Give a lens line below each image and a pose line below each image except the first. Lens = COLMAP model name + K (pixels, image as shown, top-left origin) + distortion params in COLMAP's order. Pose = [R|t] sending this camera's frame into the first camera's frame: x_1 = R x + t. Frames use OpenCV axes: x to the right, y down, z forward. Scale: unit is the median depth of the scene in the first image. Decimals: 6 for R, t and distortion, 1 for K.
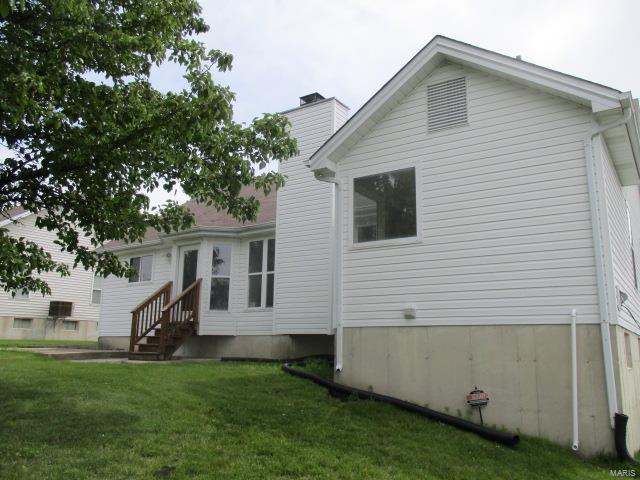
lens RADIAL K [[531.3, 0, 320.0], [0, 531.3, 240.0], [0, 0, 1]] dist [-0.001358, 0.004655]
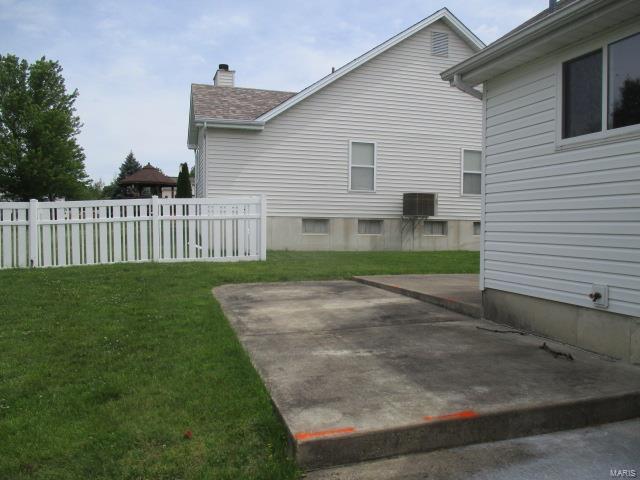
lens RADIAL K [[531.3, 0, 320.0], [0, 531.3, 240.0], [0, 0, 1]] dist [-0.001358, 0.004655]
pose [[0.781201, 0.013489, -0.624134, -0.177072], [0.125823, 0.975848, 0.178577, 0.041392], [0.611469, -0.218035, 0.760636, 0.423159]]
